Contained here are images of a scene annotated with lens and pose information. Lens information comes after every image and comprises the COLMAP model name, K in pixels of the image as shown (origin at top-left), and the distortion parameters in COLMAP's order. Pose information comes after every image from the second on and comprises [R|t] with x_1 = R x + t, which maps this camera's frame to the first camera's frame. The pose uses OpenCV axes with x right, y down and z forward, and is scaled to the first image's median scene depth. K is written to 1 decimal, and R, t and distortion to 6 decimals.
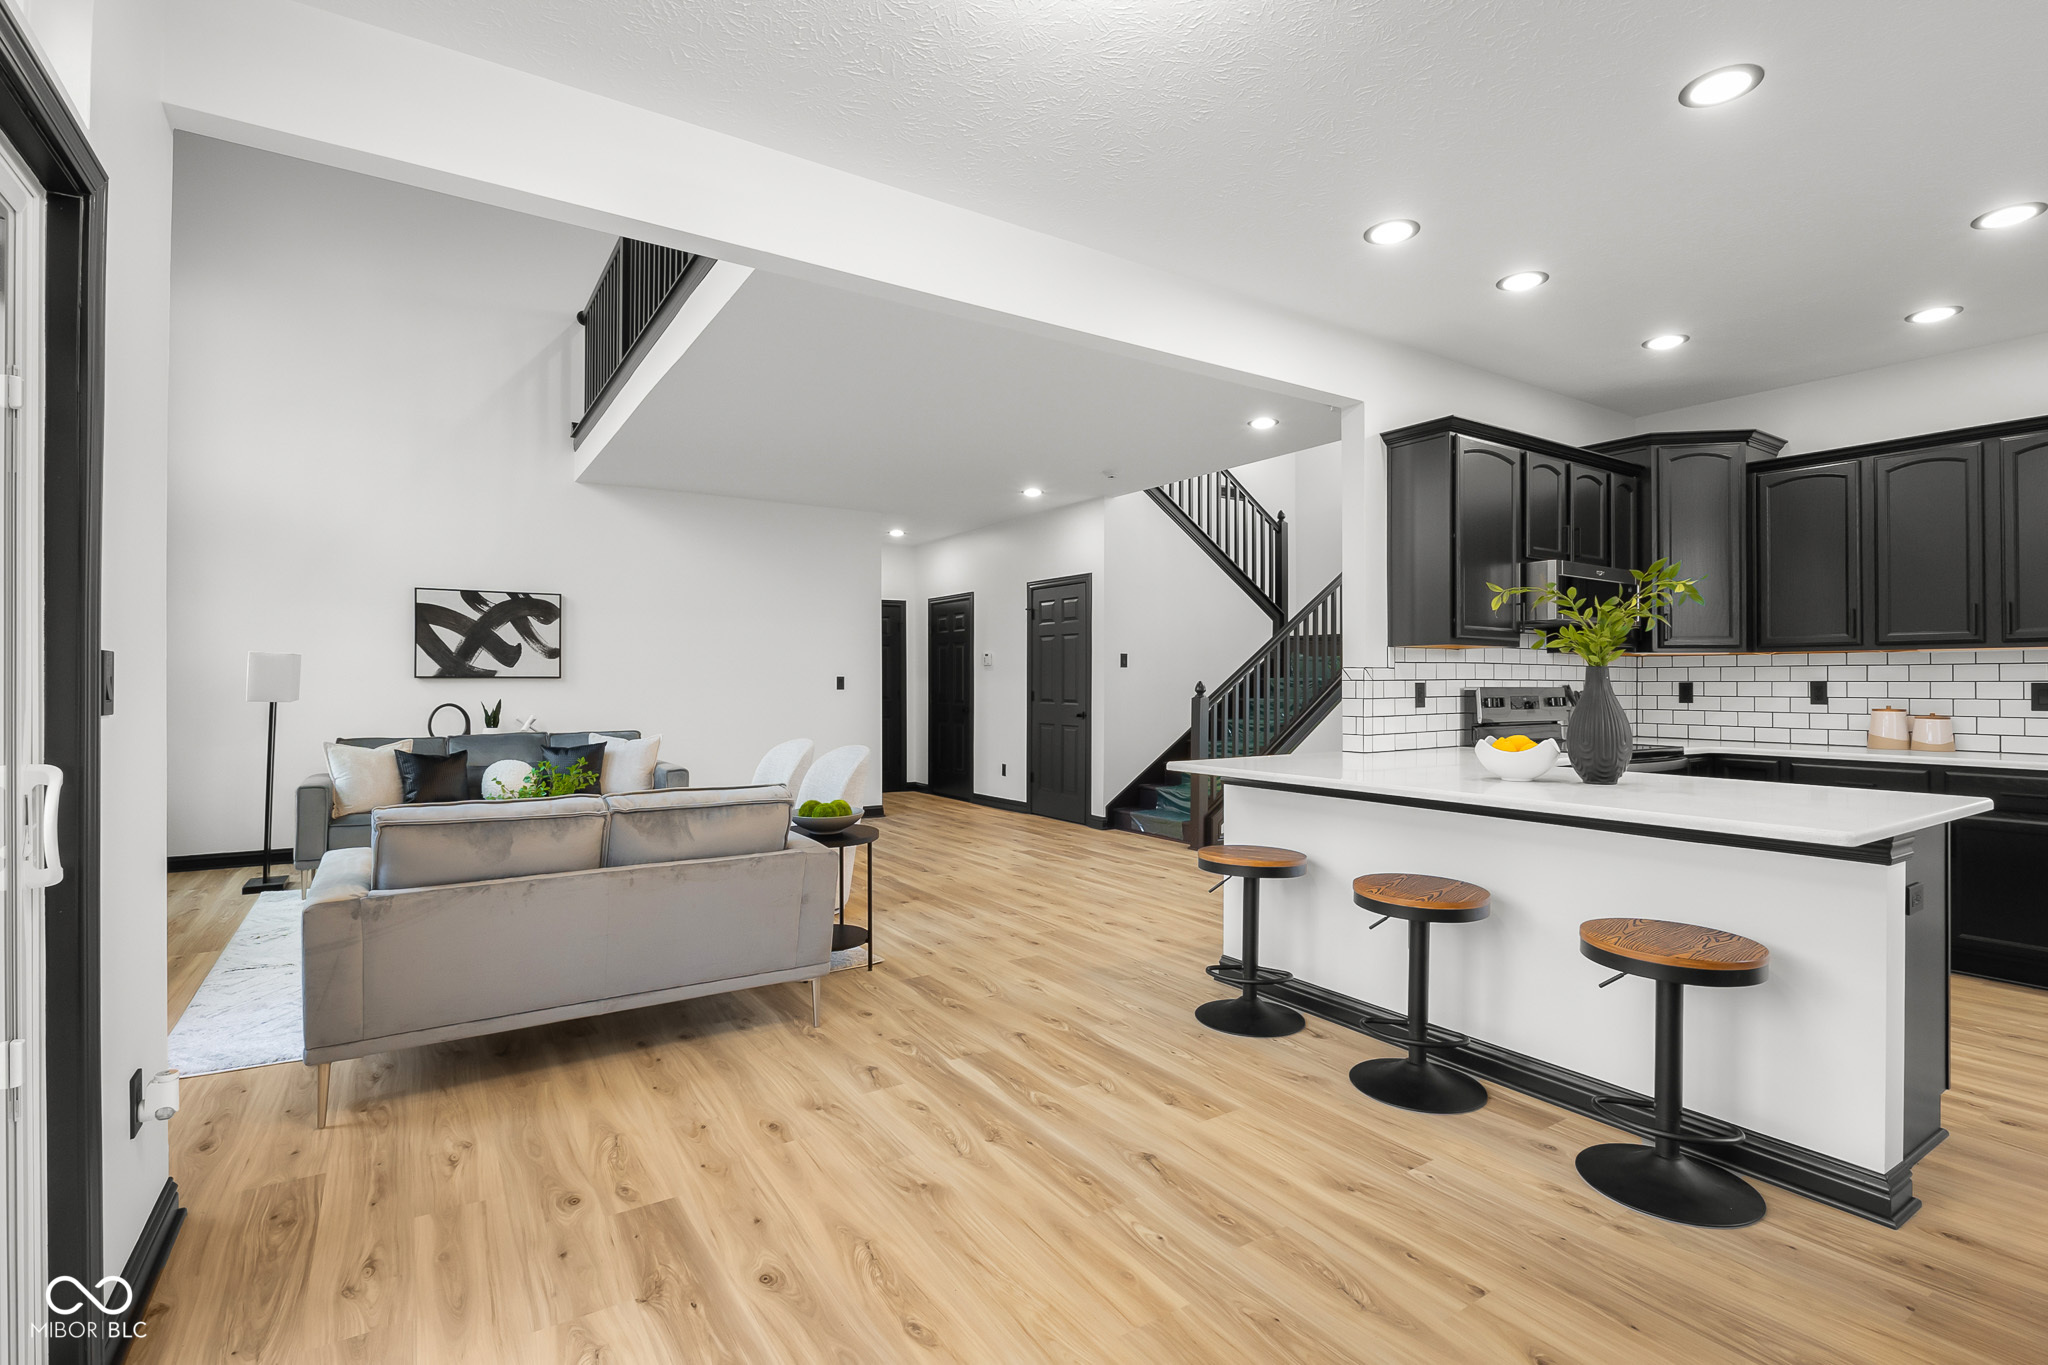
lens RADIAL K [[990.5, 0, 1025.4], [0, 990.5, 676.1], [0, 0, 1]] dist [-0.003000, 0.000745]
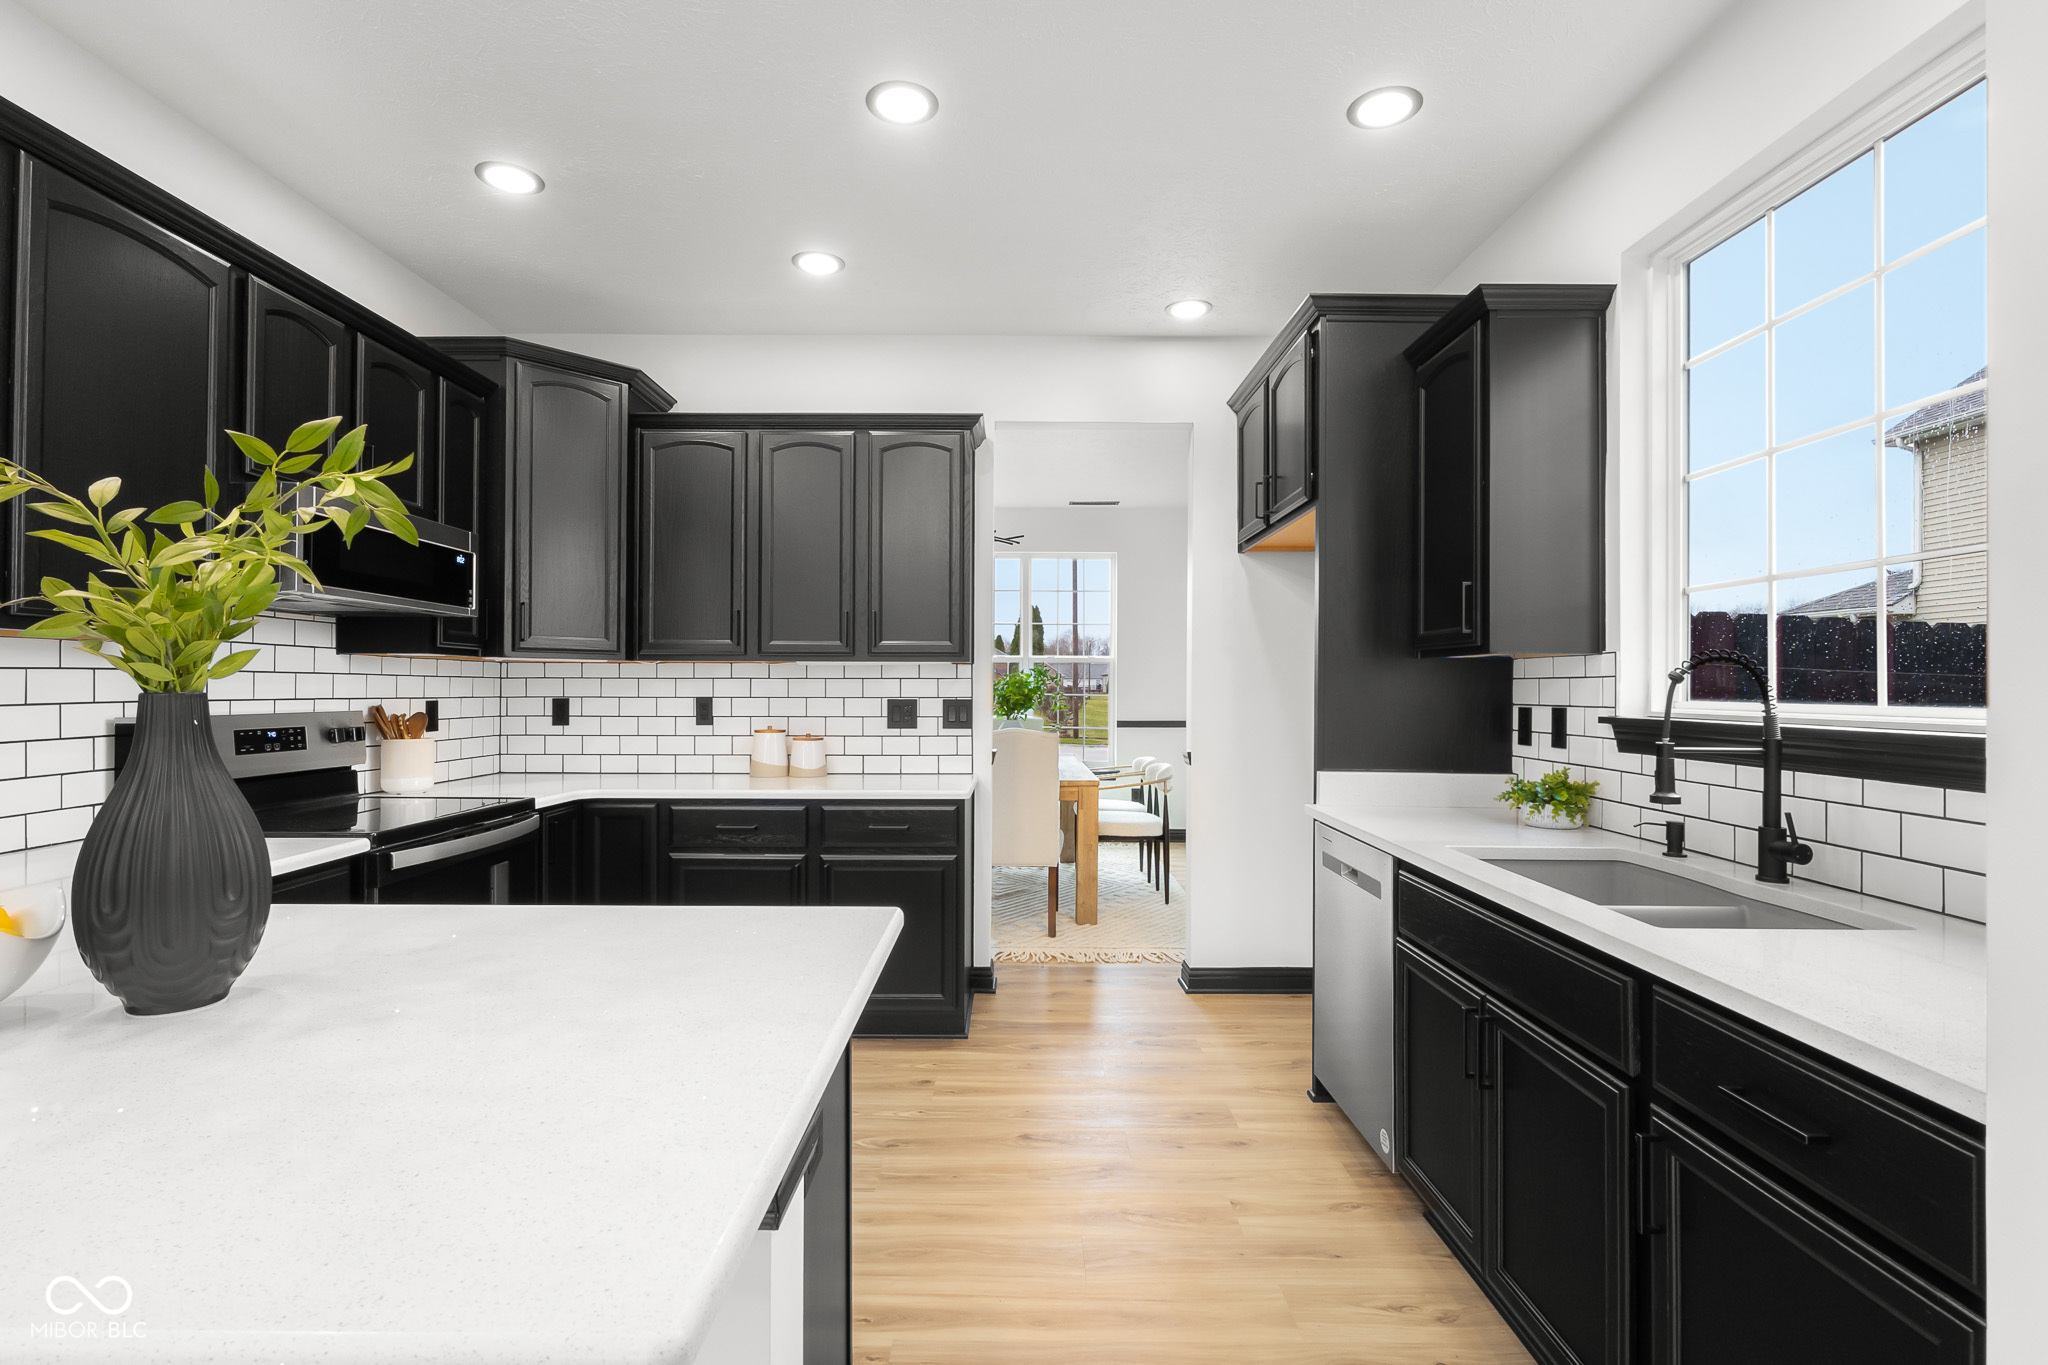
lens RADIAL K [[990.5, 0, 1028.0], [0, 990.5, 681.5], [0, 0, 1]] dist [-0.003000, 0.000745]
pose [[0.555528, 0.004503, 0.831485, 0.269794], [-0.006771, 0.999977, -0.000891, -0.009427], [-0.831470, -0.005135, 0.555546, 0.321631]]
